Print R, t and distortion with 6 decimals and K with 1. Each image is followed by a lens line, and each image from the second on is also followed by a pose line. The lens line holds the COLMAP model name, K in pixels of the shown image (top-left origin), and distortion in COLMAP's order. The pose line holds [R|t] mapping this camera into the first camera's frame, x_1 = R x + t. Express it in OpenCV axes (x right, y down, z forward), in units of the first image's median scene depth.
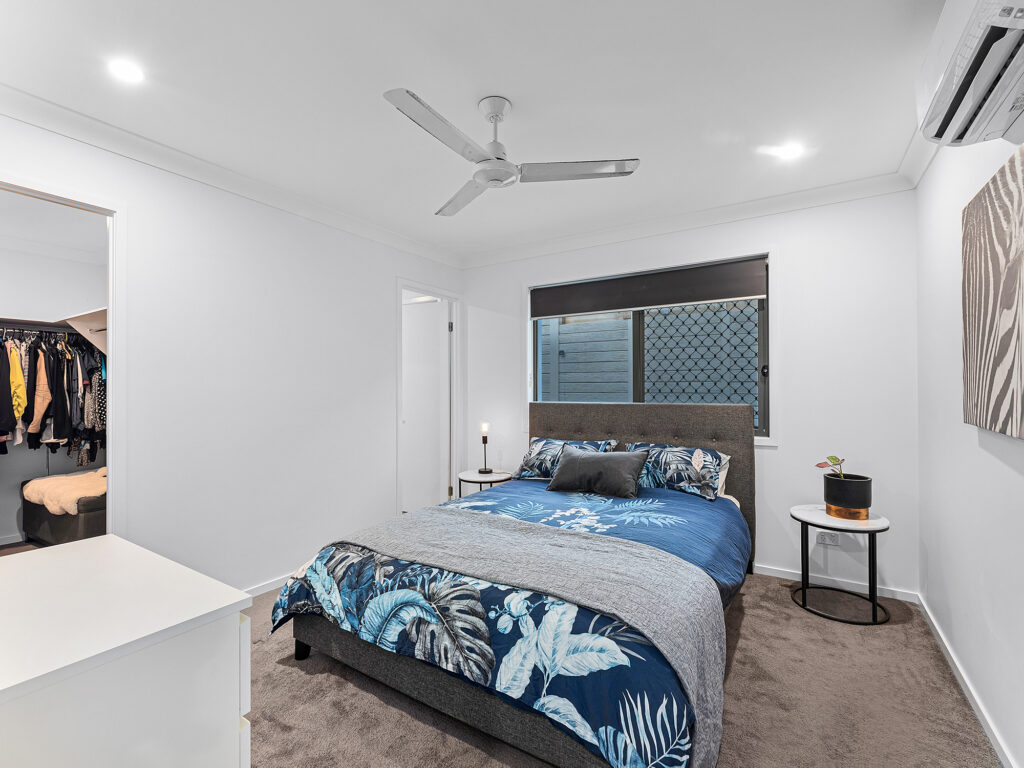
lens RADIAL K [[460.8, 0, 509.9], [0, 460.8, 385.1], [0, 0, 1]] dist [-0.004836, 0.001768]
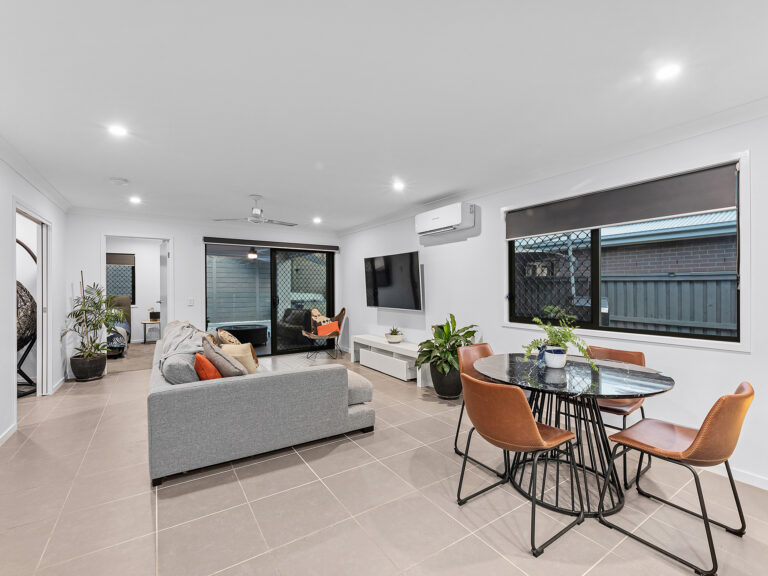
lens RADIAL K [[345.6, 0, 383.0], [0, 345.6, 290.6], [0, 0, 1]] dist [-0.004836, 0.001768]
pose [[0.416474, -0.002083, 0.909145, -1.077484], [-0.004268, 0.999982, 0.004246, -0.018076], [-0.909138, -0.005649, 0.416457, -1.880002]]
